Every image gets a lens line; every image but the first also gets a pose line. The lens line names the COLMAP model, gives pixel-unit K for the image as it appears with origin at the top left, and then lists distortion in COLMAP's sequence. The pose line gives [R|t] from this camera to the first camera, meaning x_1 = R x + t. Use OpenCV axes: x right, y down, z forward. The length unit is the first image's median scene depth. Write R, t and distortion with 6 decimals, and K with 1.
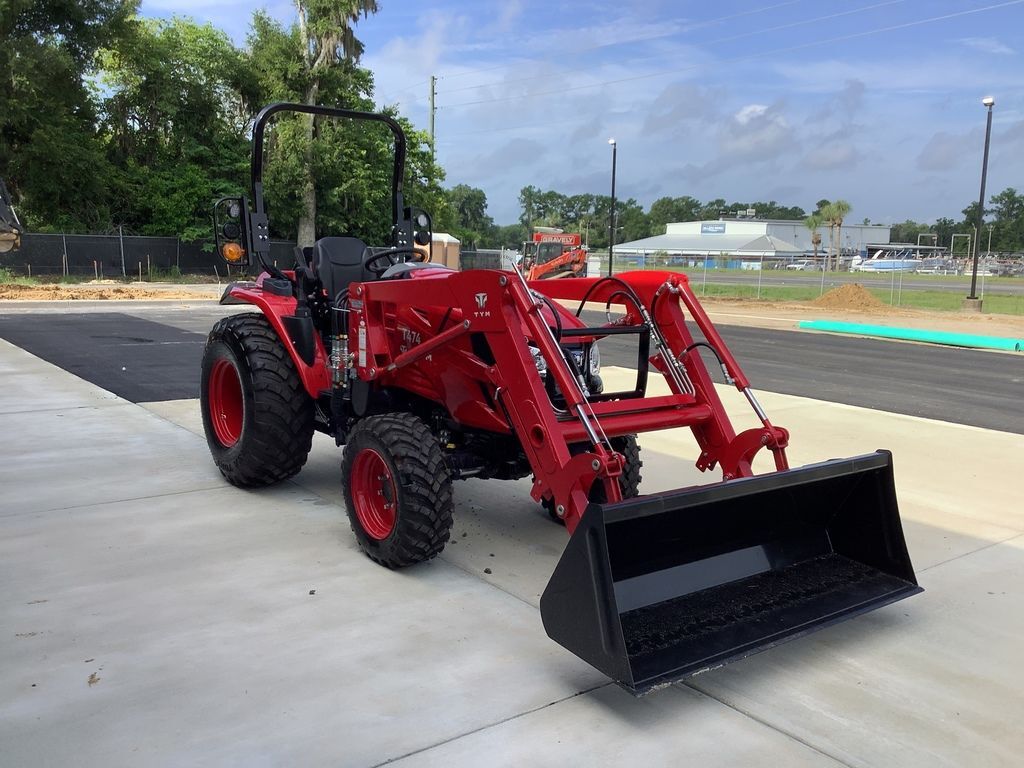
lens RADIAL K [[876.6, 0, 512.0], [0, 876.6, 384.0], [0, 0, 1]] dist [0.098486, -0.166685]
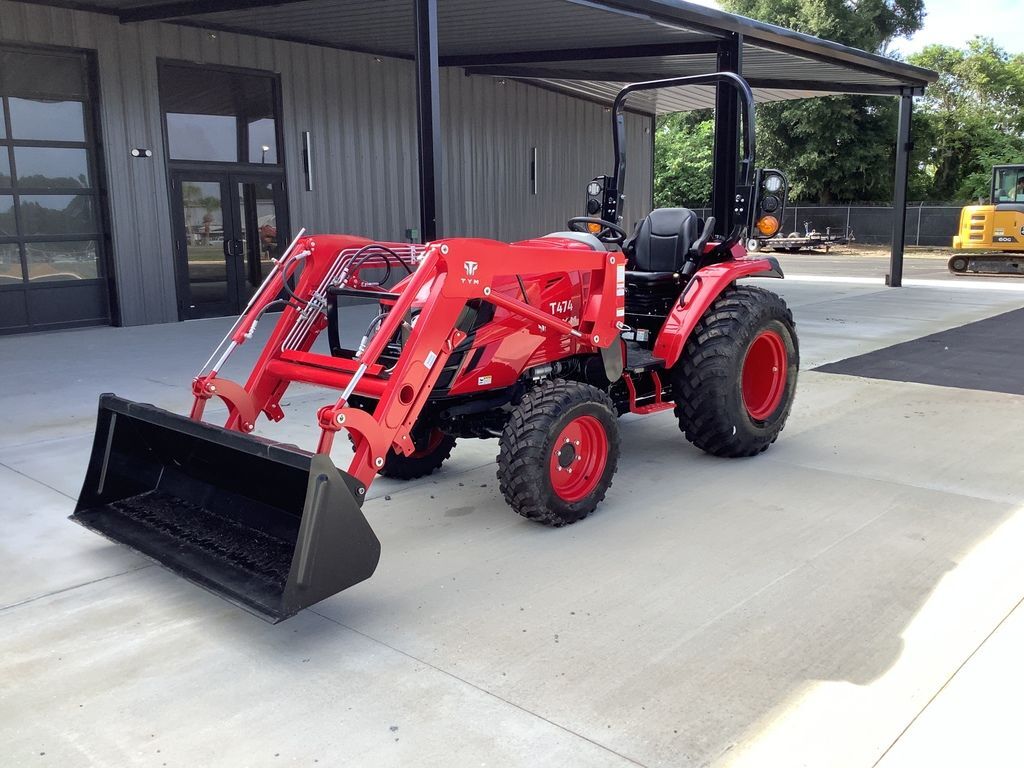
lens RADIAL K [[876.6, 0, 512.0], [0, 876.6, 384.0], [0, 0, 1]] dist [0.098486, -0.166685]
pose [[0.194854, 0.151035, -0.969134, 0.904617], [-0.128324, 0.983506, 0.127474, -0.086437], [0.972402, 0.099524, 0.211021, 0.727256]]
